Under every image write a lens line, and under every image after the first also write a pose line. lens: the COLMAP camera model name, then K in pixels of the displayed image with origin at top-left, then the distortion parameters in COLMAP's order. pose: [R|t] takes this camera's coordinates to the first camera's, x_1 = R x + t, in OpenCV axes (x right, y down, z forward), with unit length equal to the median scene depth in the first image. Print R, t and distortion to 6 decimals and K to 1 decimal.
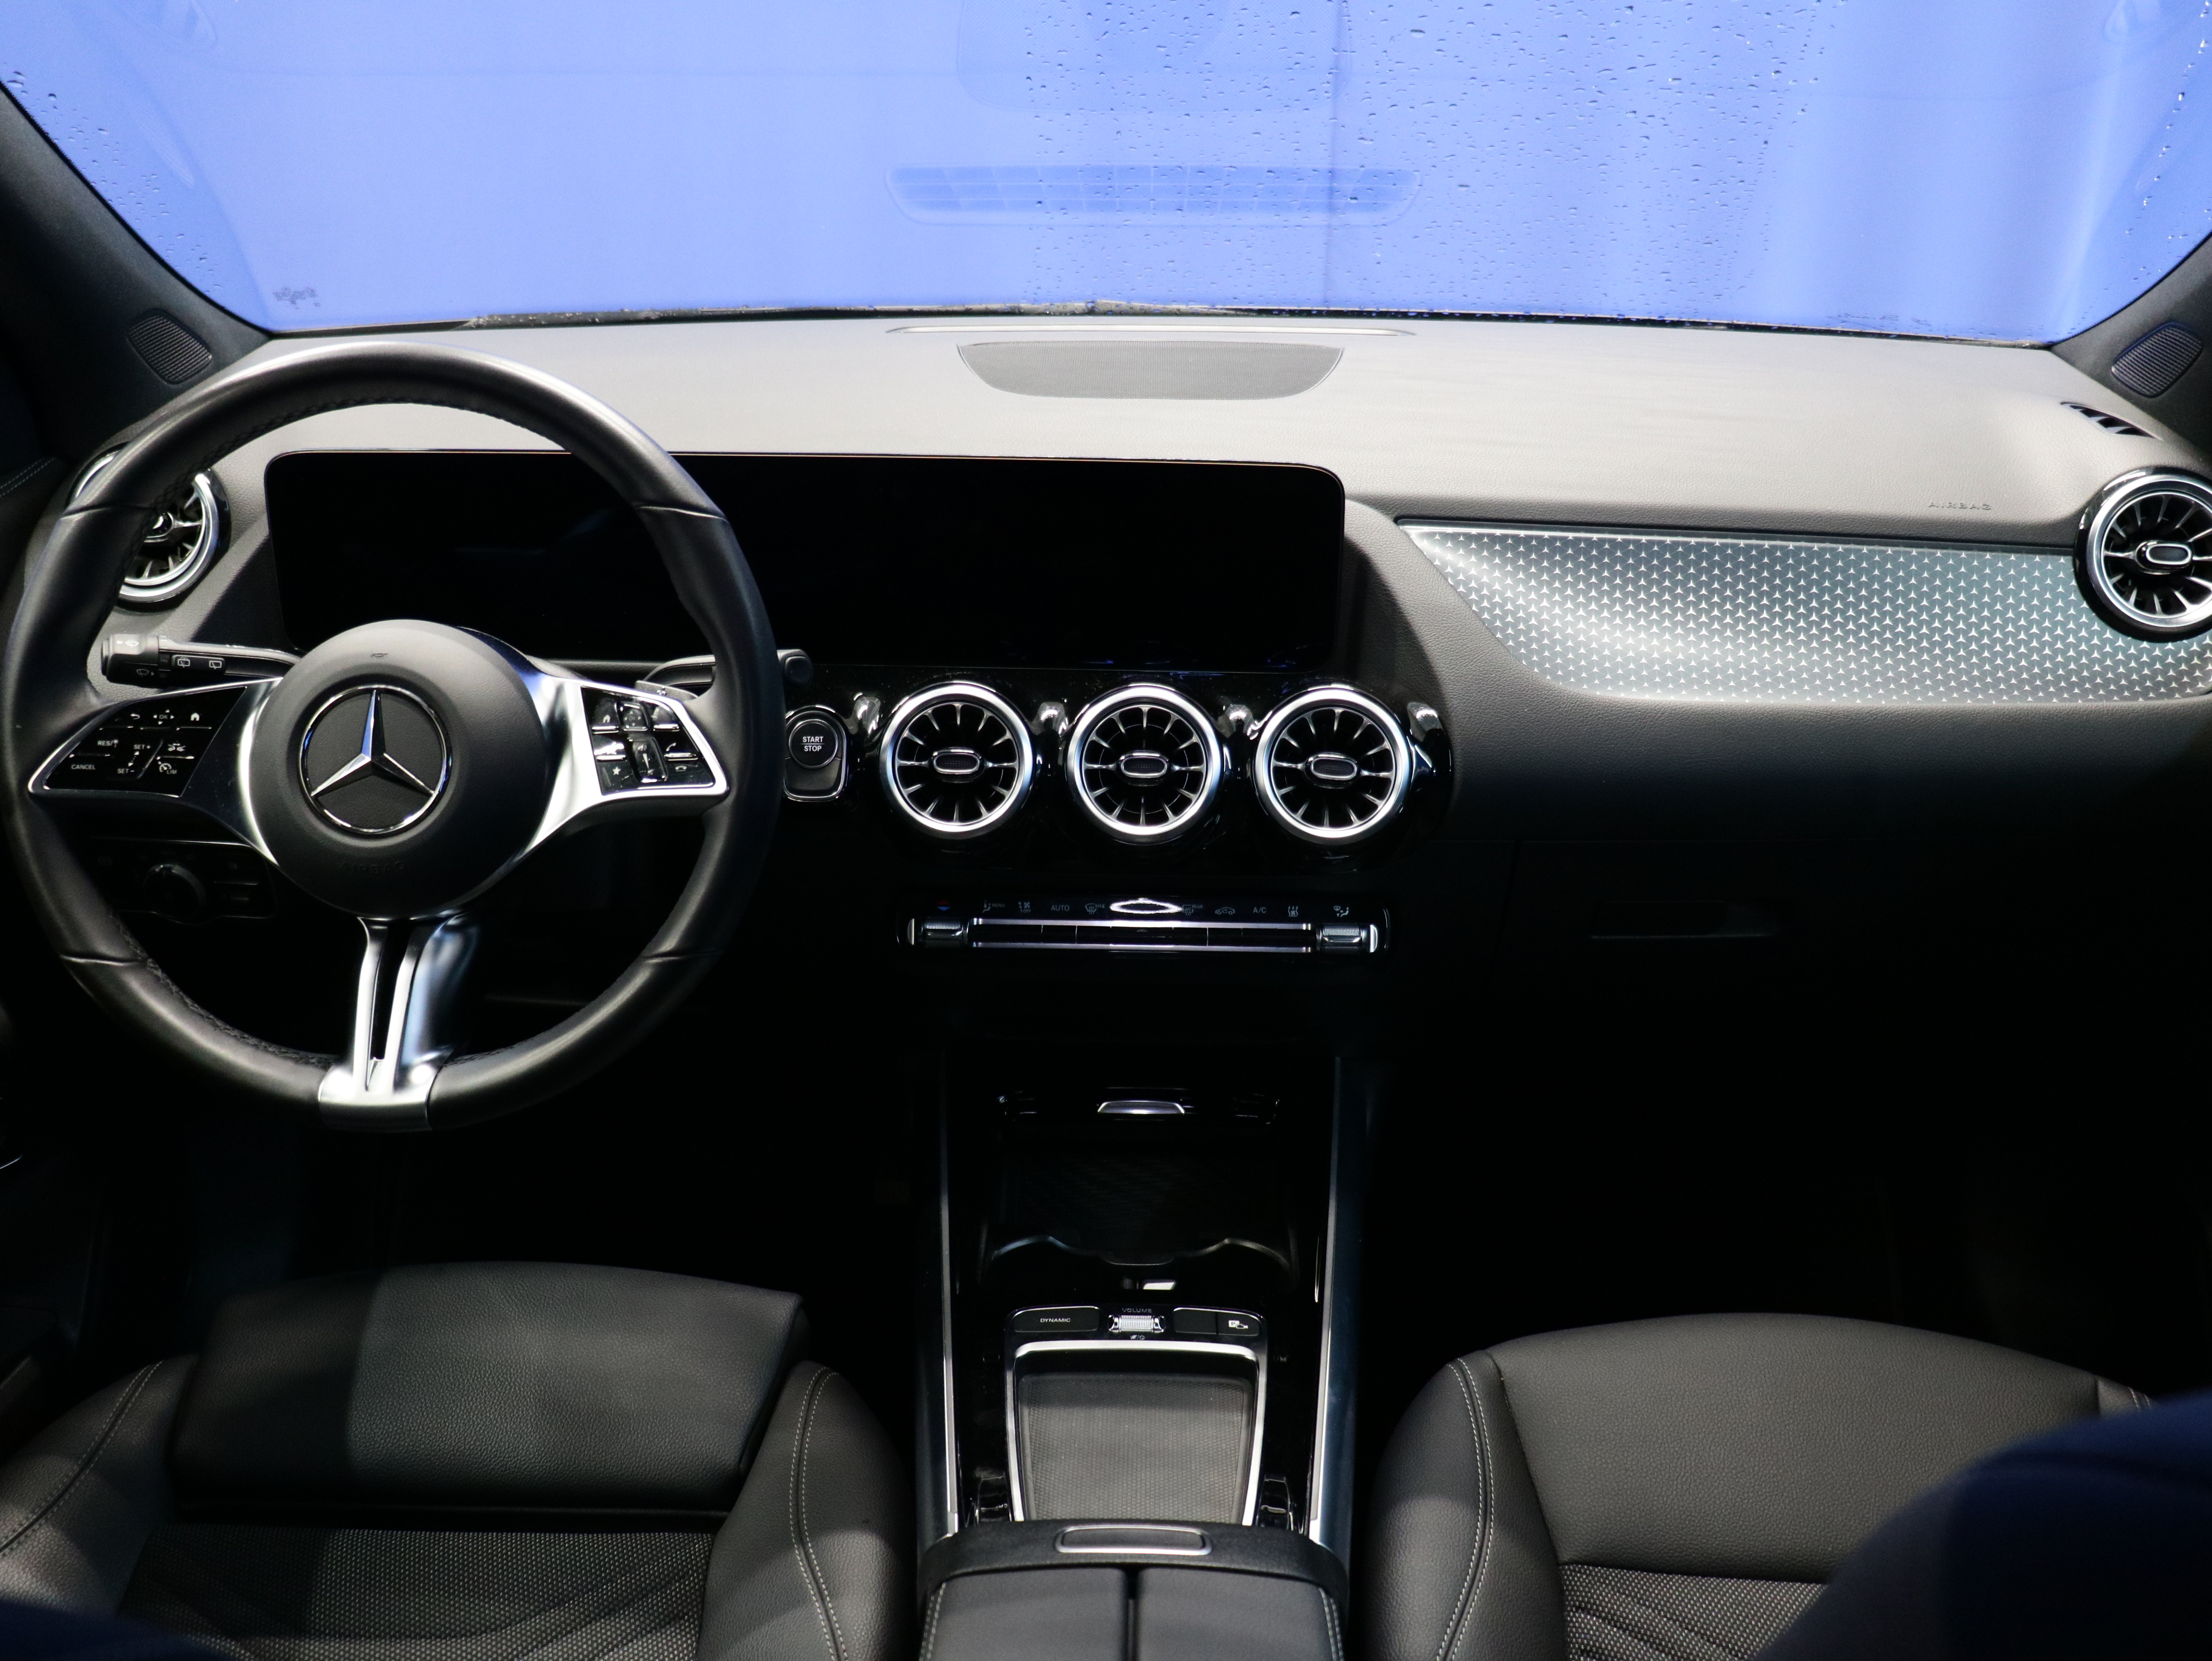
lens RADIAL K [[2020.4, 0, 1106.0], [0, 2020.4, 830.5], [0, 0, 1]] dist [-0.019415, 0.027026]
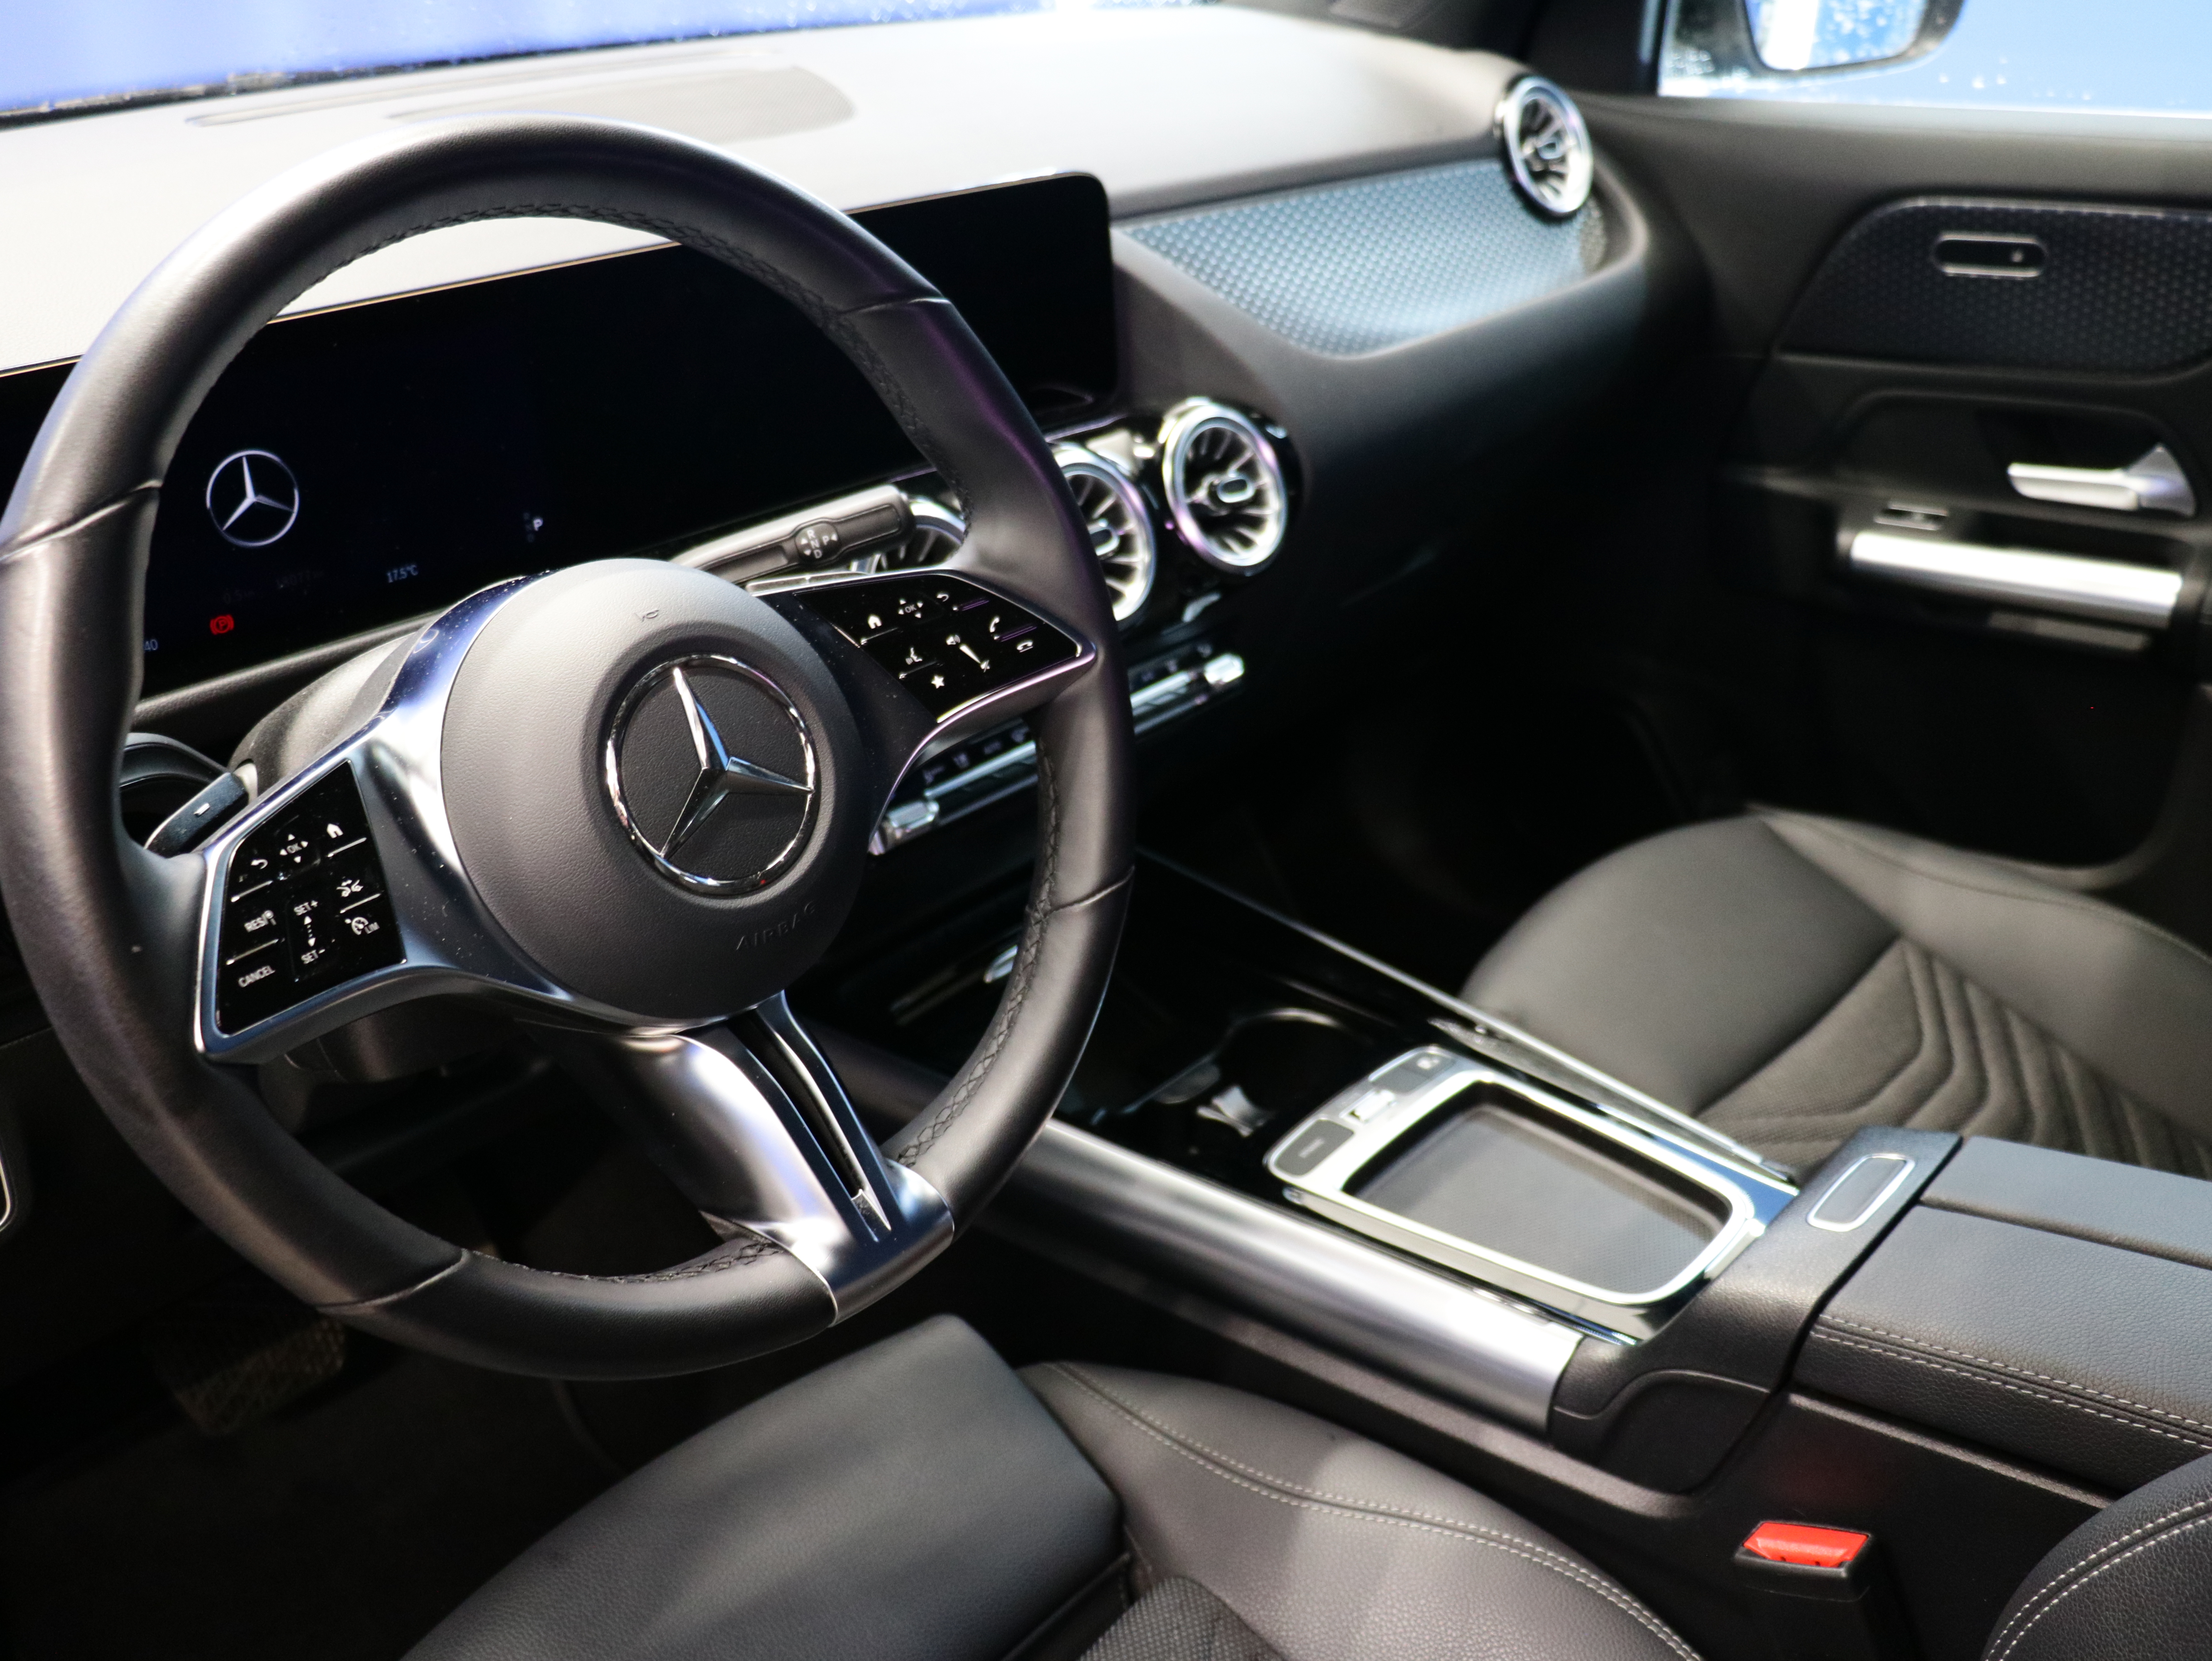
lens RADIAL K [[2092.3, 0, 1106.0], [0, 2092.3, 830.5], [0, 0, 1]] dist [-0.003828, -0.003965]
pose [[0.645763, -0.355764, 0.675591, -0.619578], [0.298431, 0.932034, 0.205551, -0.098164], [-0.702801, 0.068880, 0.708044, 0.378399]]
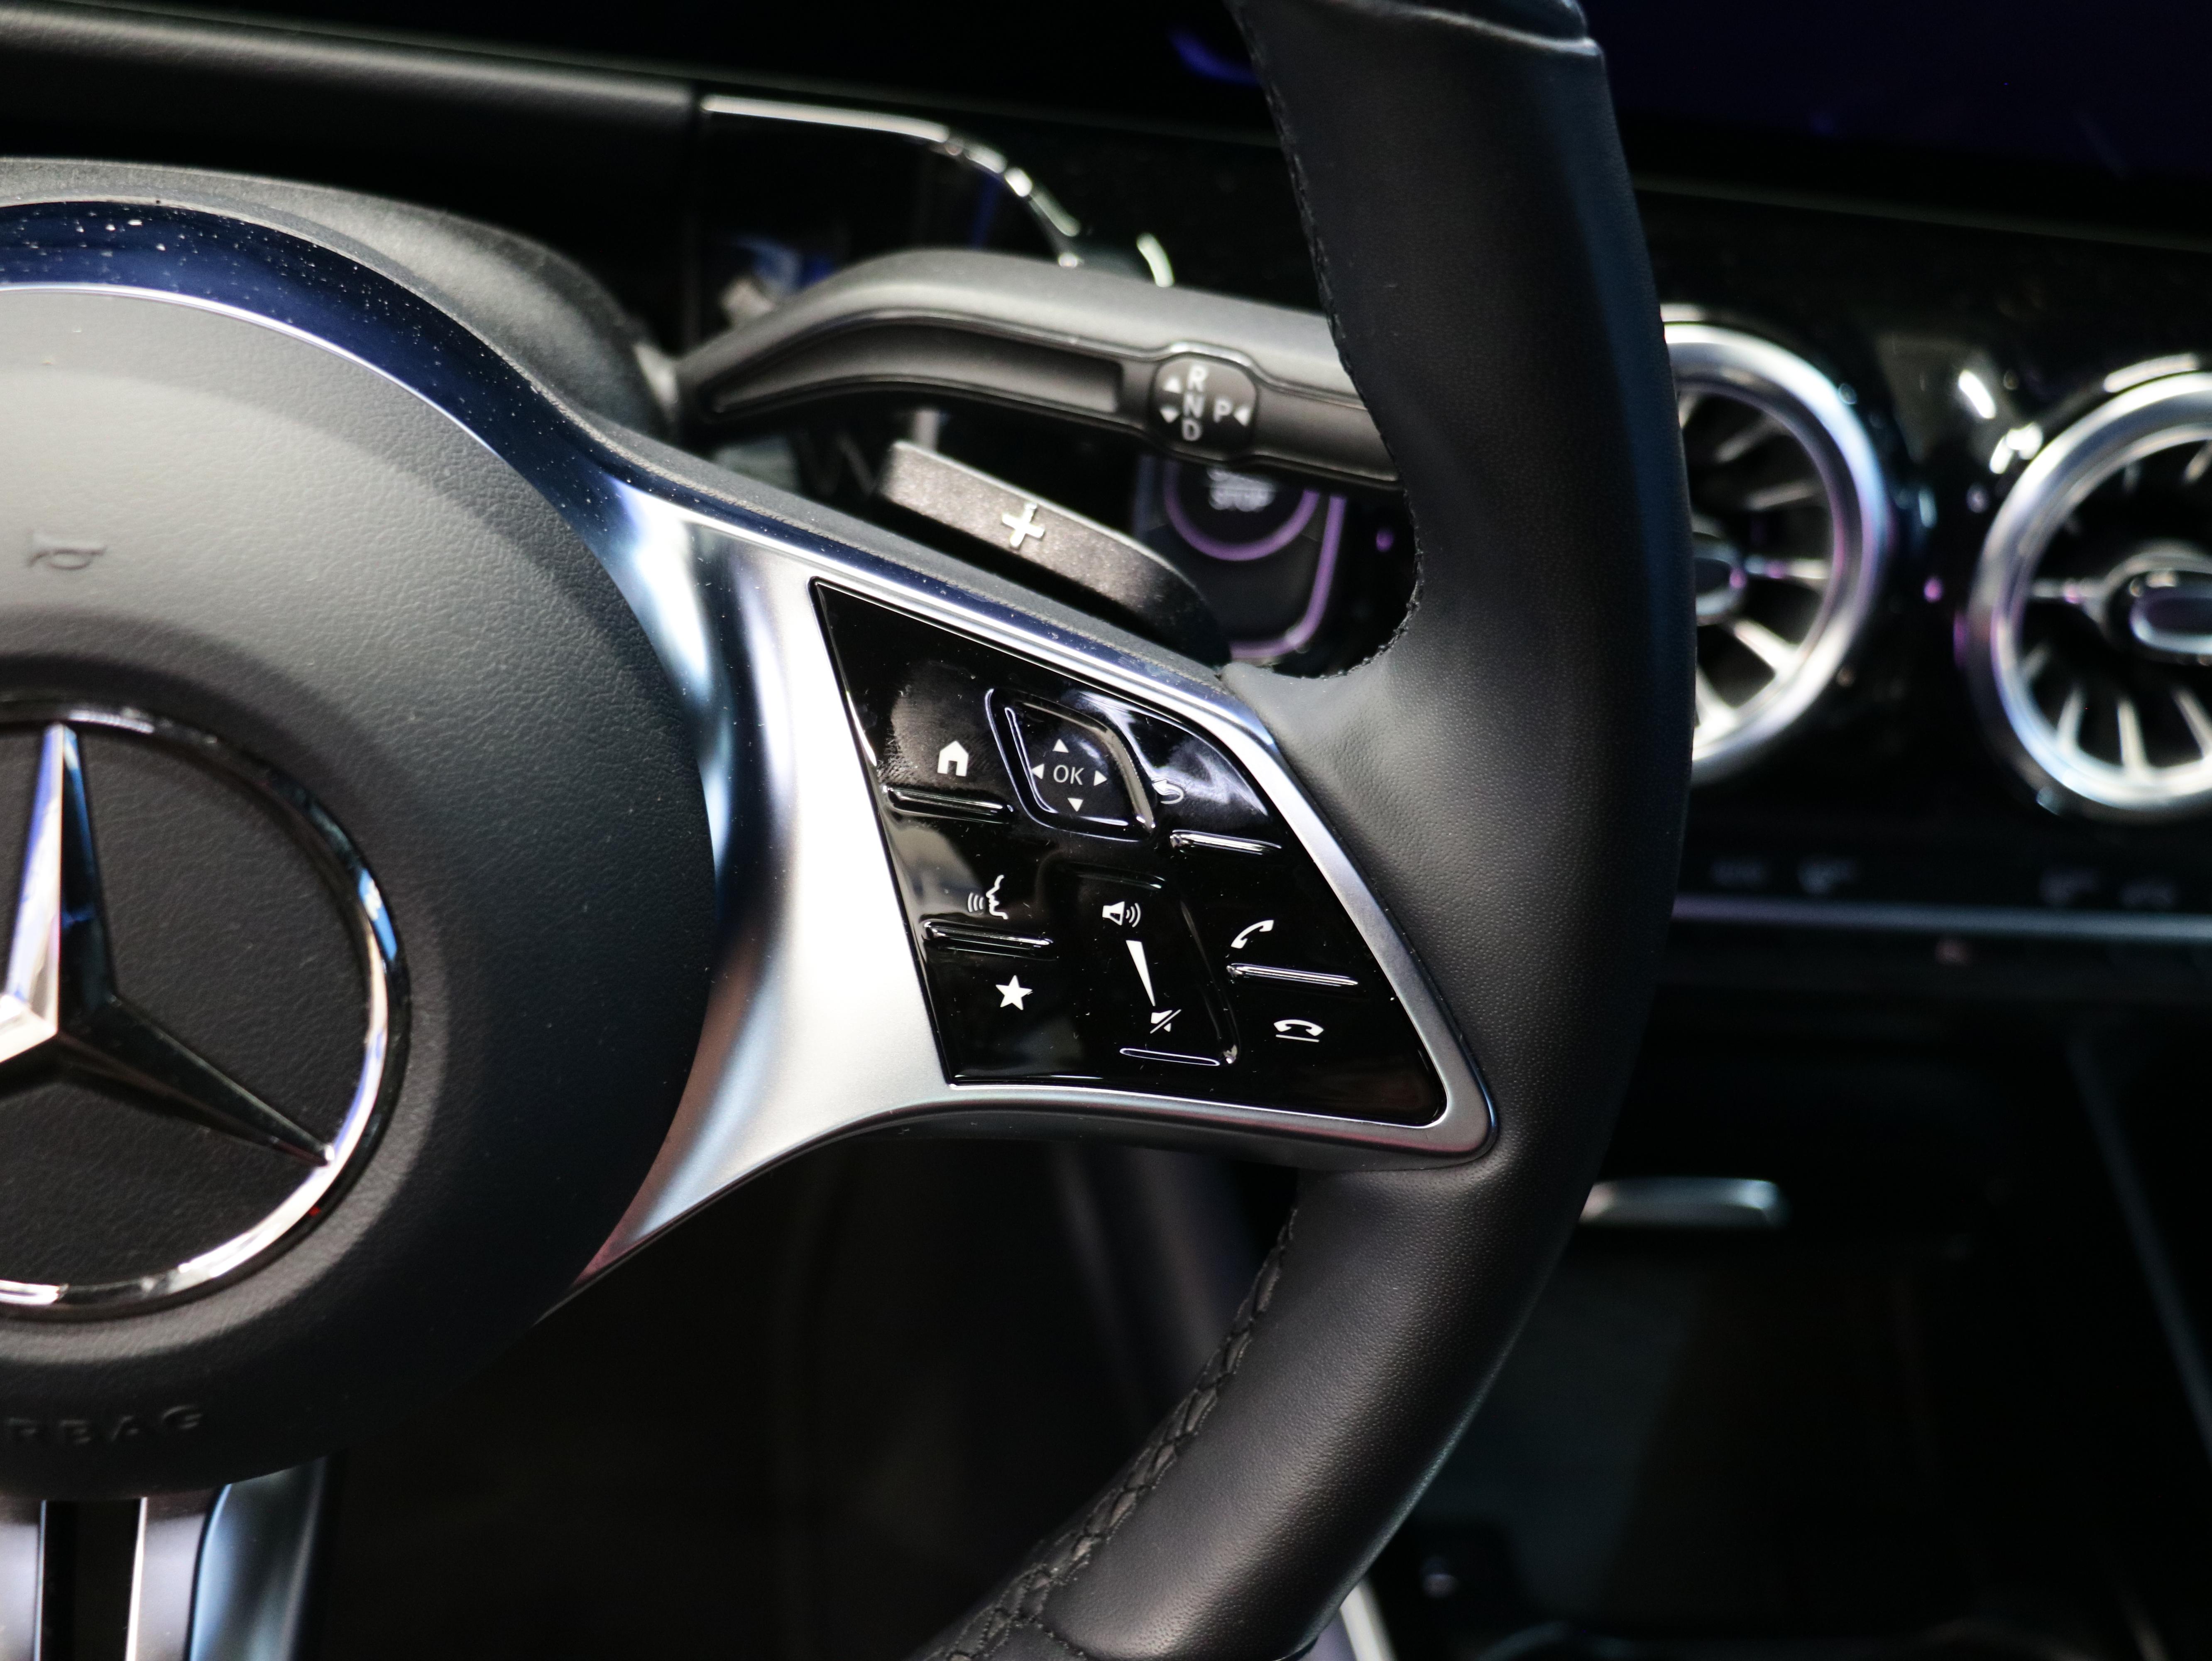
lens RADIAL K [[3082.0, 0, 1106.0], [0, 3082.0, 830.5], [0, 0, 1]] dist [-0.003672, 0.046619]
pose [[0.970125, 0.028955, 0.240870, -0.280042], [-0.119146, 0.921734, 0.369067, -0.166963], [-0.211332, -0.386740, 0.897647, 0.562201]]
